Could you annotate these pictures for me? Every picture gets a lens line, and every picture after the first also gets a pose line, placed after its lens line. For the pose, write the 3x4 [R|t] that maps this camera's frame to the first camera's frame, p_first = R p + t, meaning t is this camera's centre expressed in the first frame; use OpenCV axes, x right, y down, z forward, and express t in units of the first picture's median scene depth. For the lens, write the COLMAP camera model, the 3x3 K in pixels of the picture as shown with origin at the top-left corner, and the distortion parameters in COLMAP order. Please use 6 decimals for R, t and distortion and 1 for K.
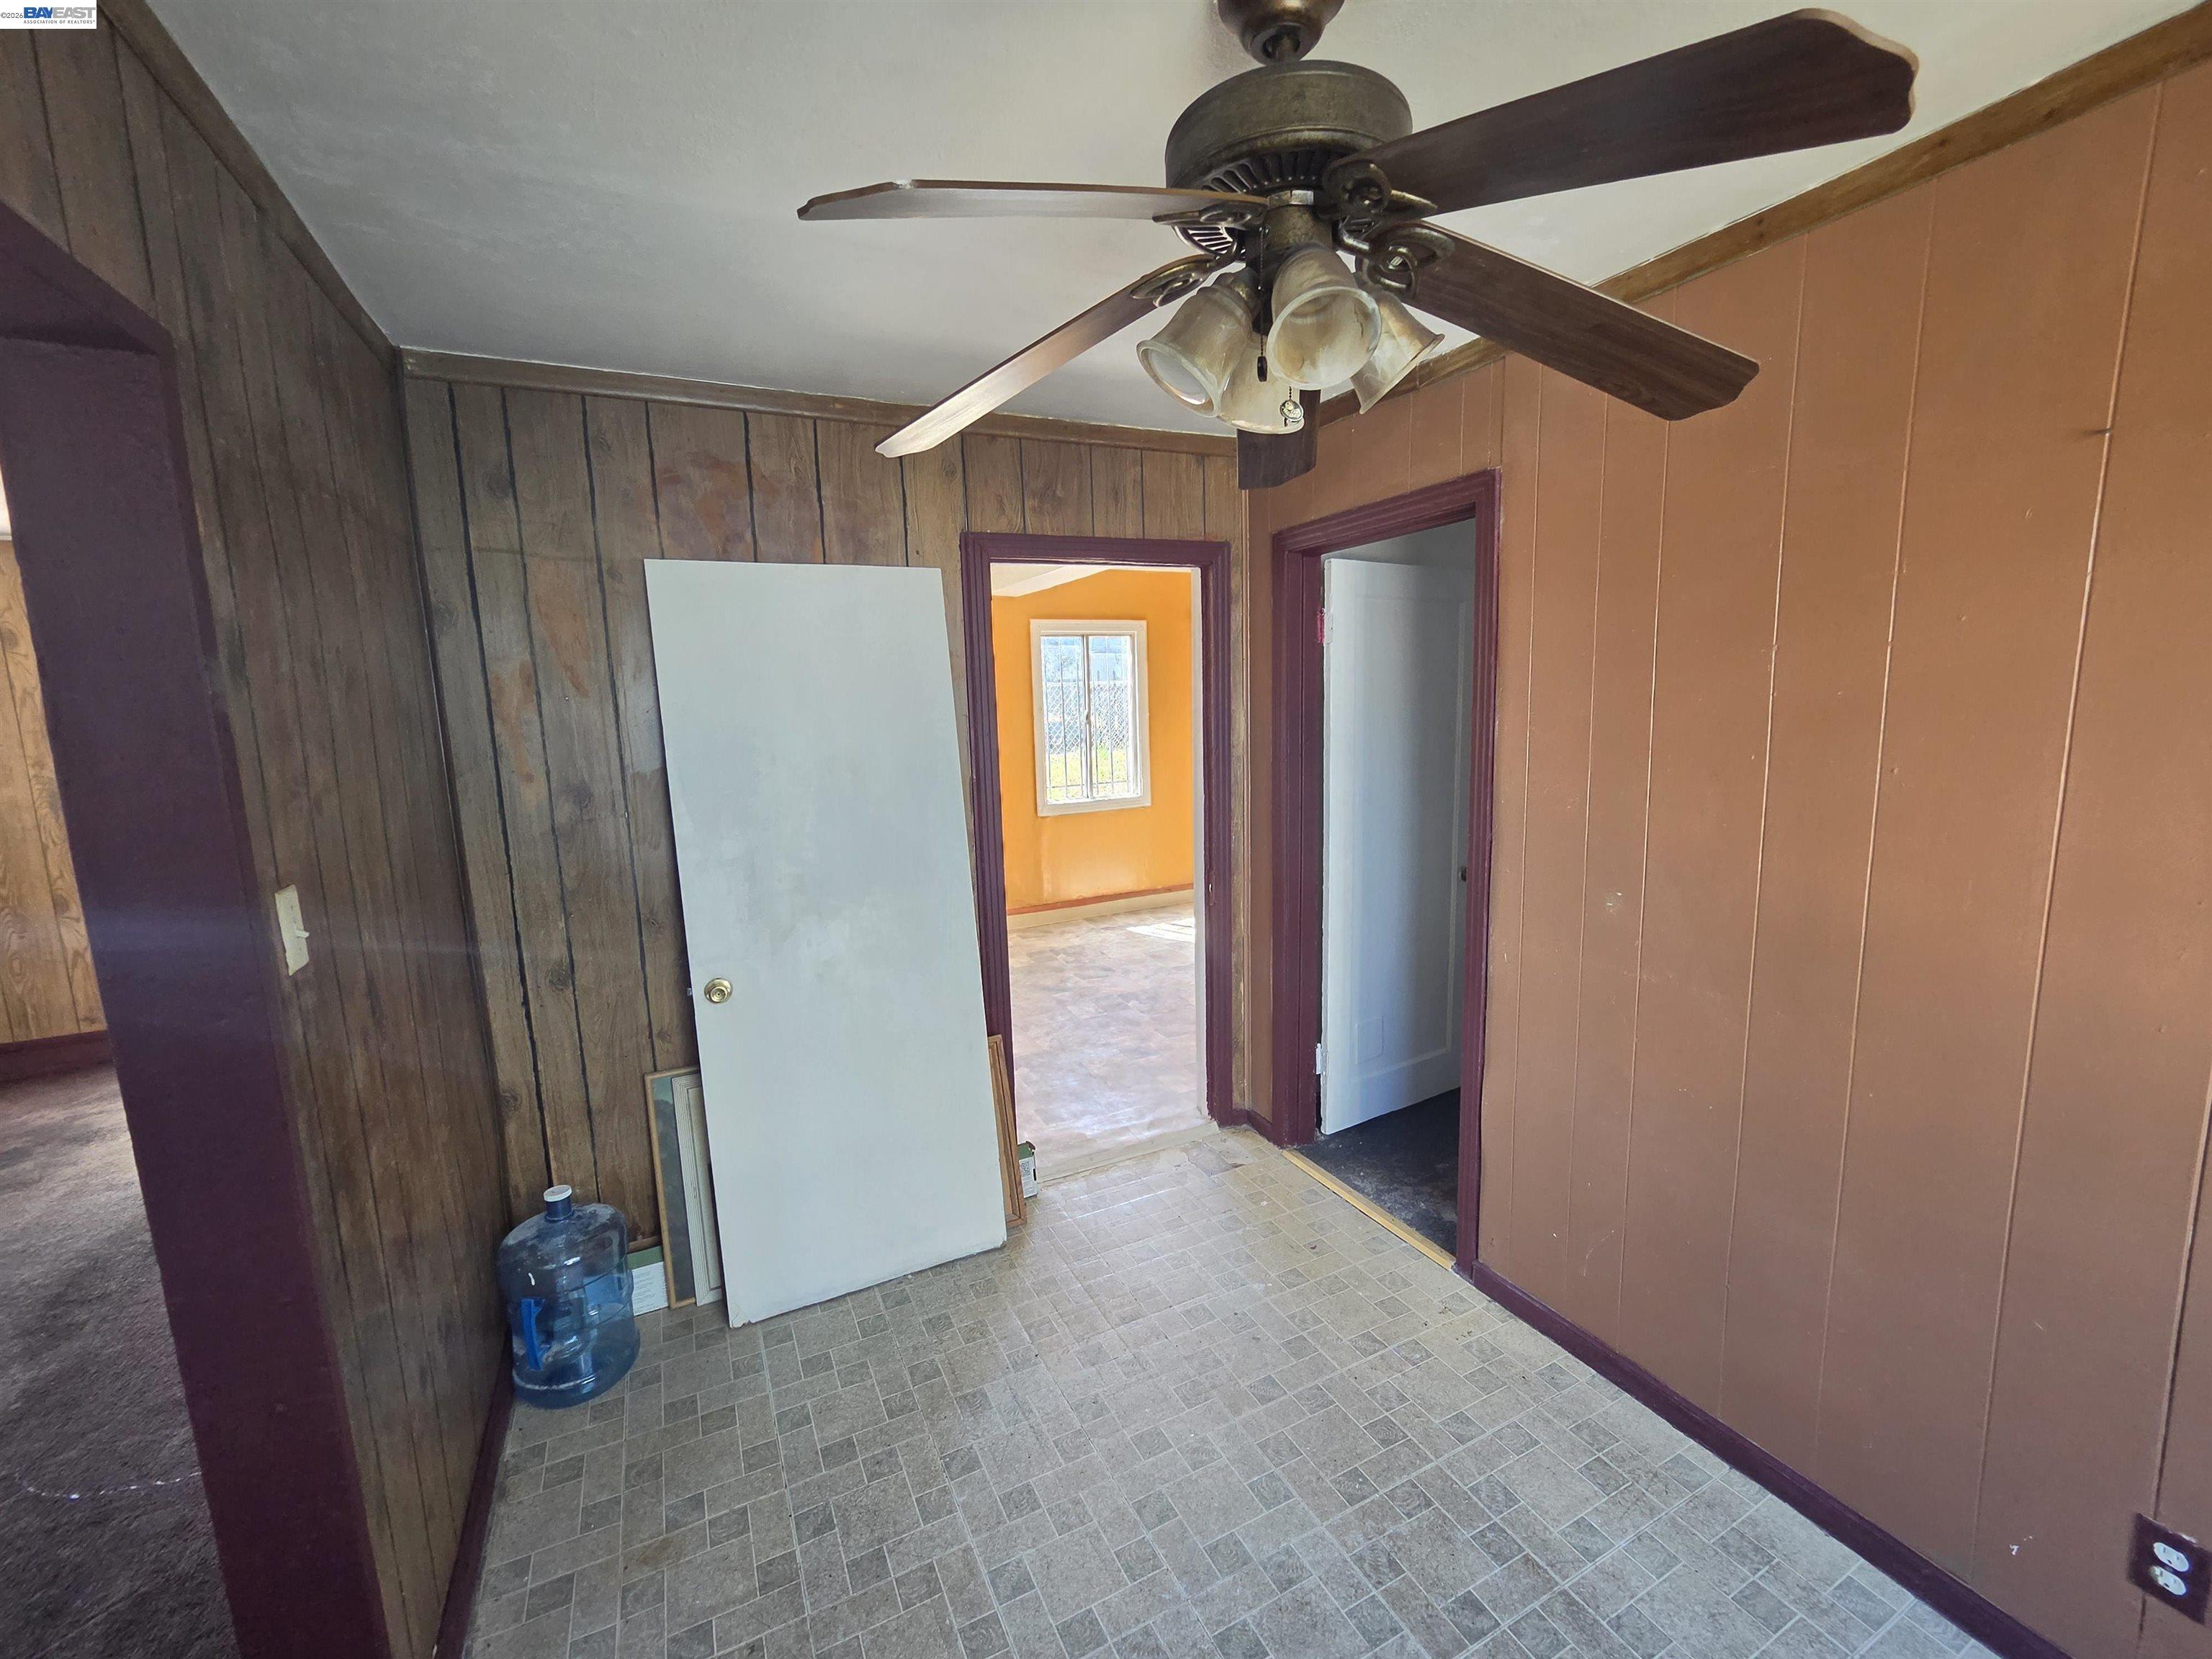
lens RADIAL K [[882.9, 0, 1105.4], [0, 882.9, 858.7], [0, 0, 1]] dist [-0.000294, 0.000651]
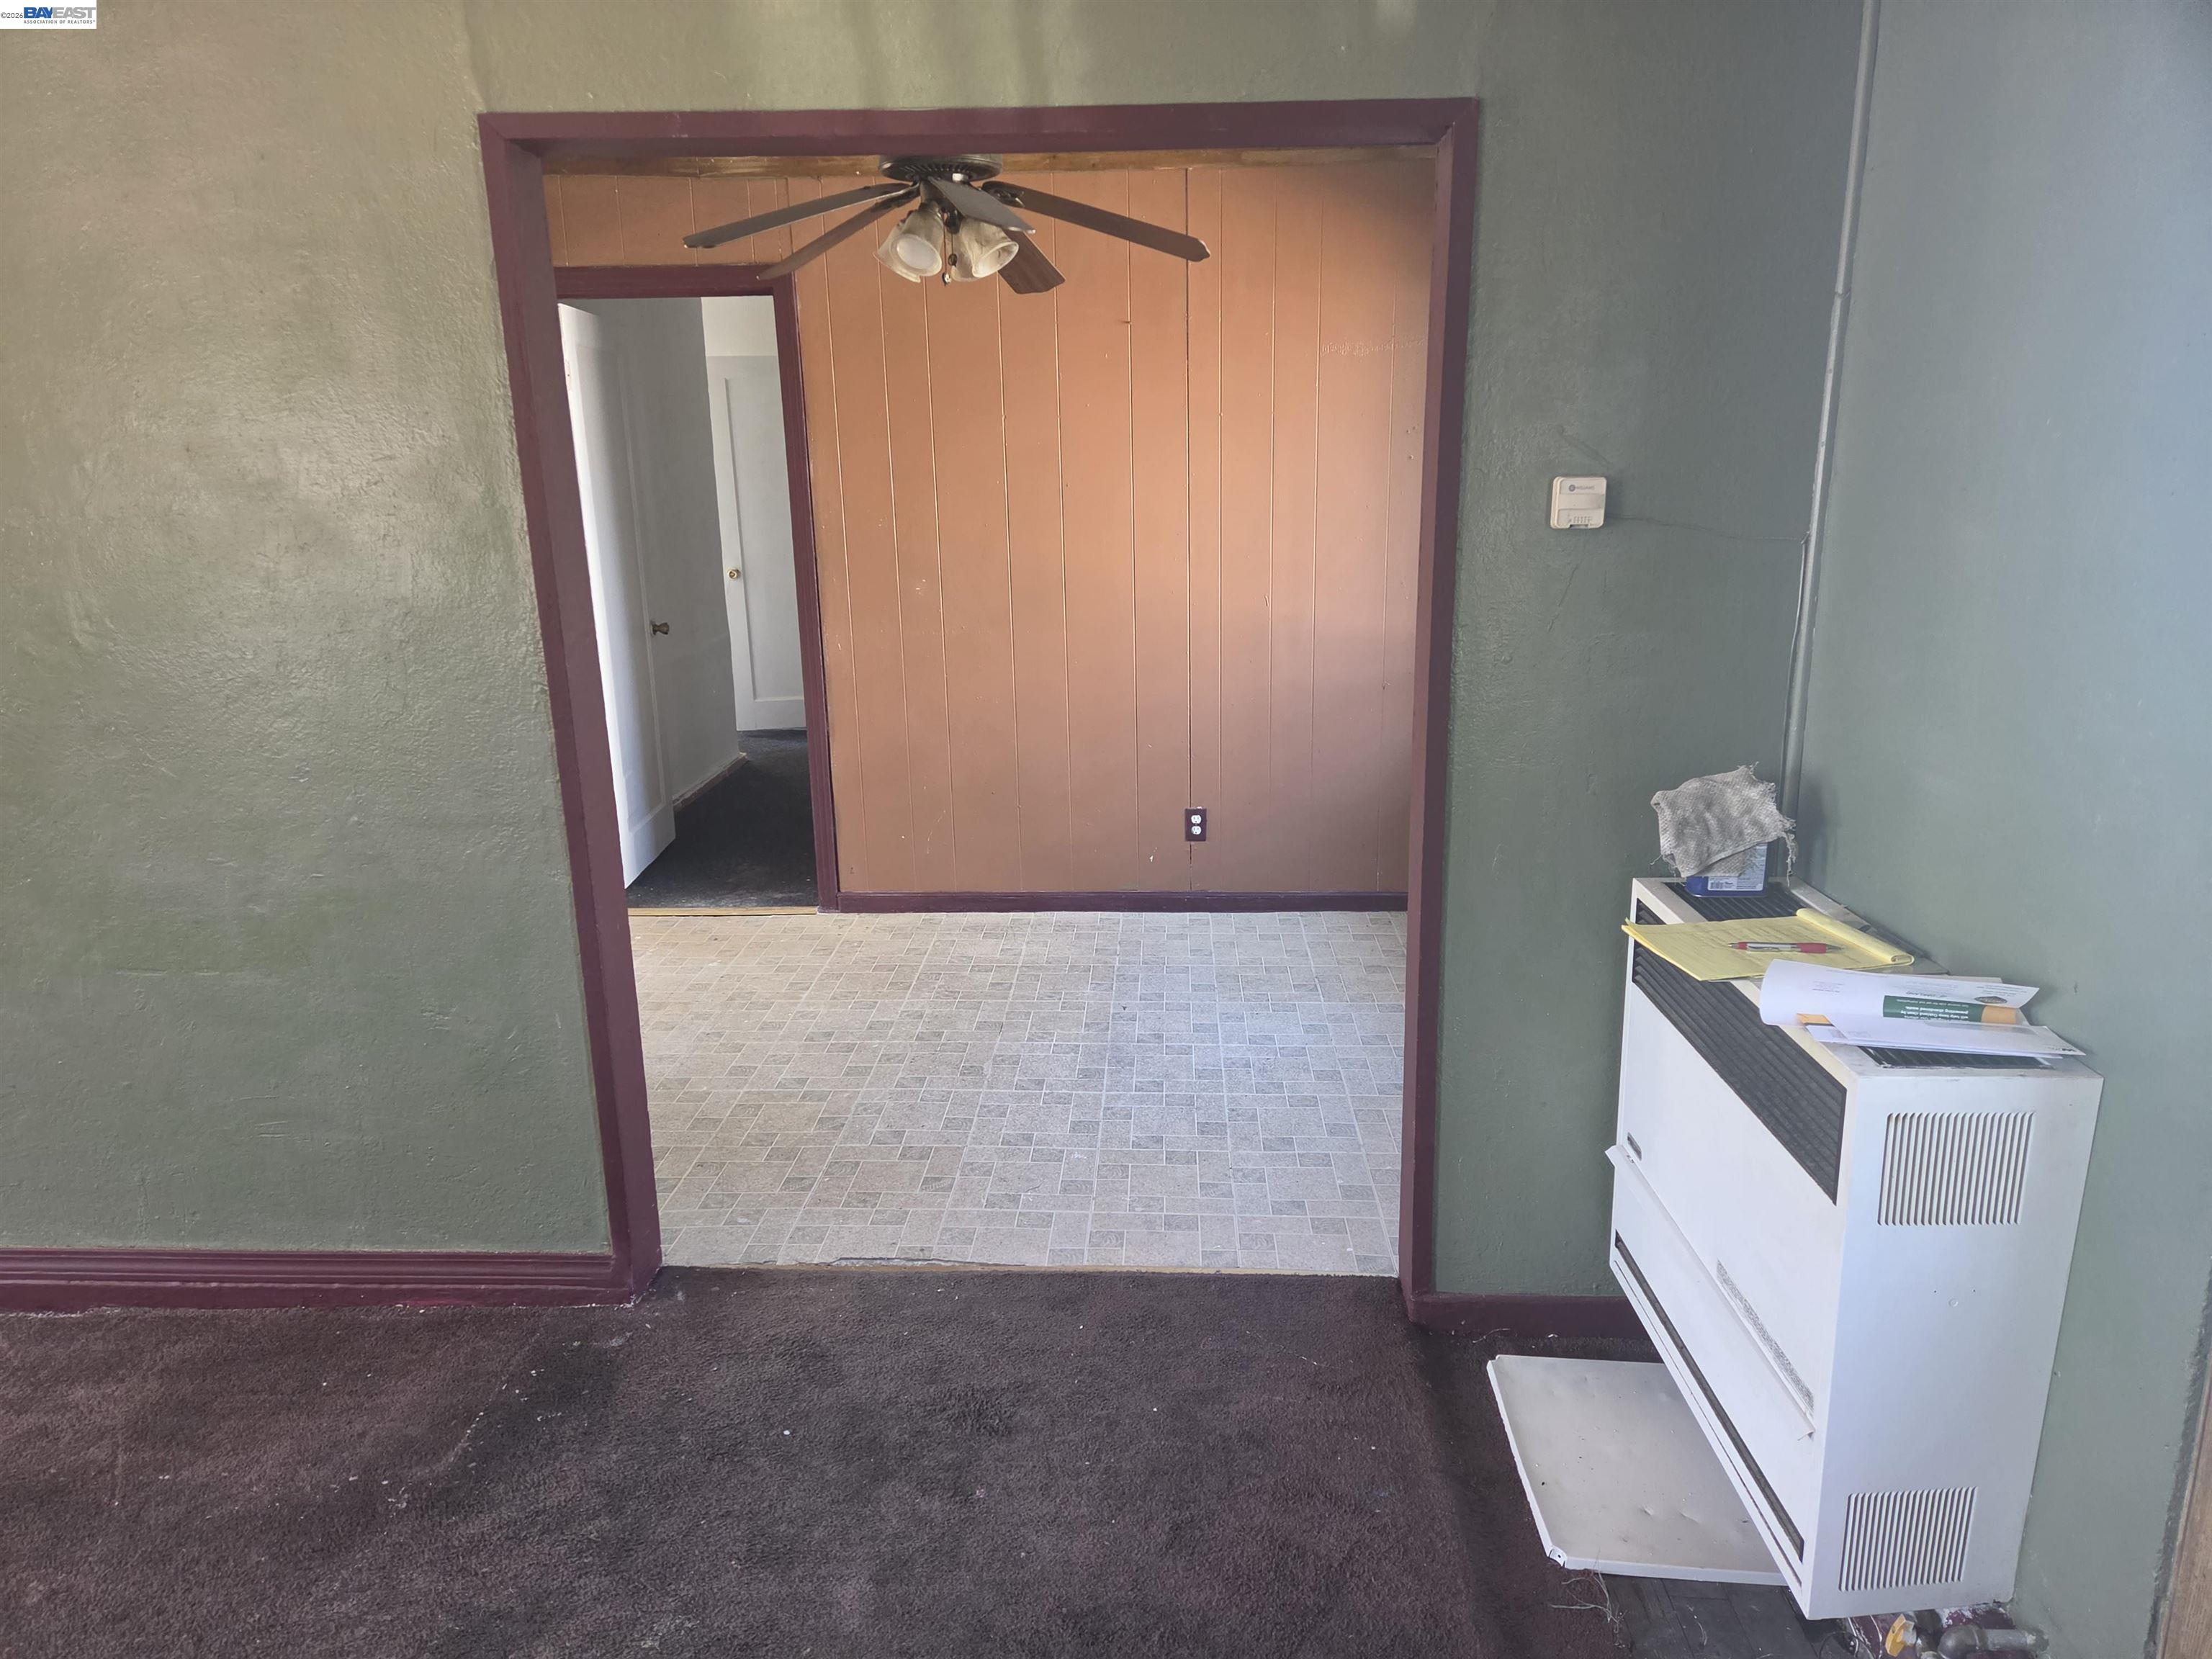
lens RADIAL K [[1521.9, 0, 1108.2], [0, 1521.9, 831.3], [0, 0, 1]] dist [0.036996, 0.000218]
pose [[0.457960, -0.160938, 0.874283, -1.716320], [0.137191, 0.984489, 0.109363, 0.240607], [-0.878323, 0.069860, 0.472936, -0.497195]]
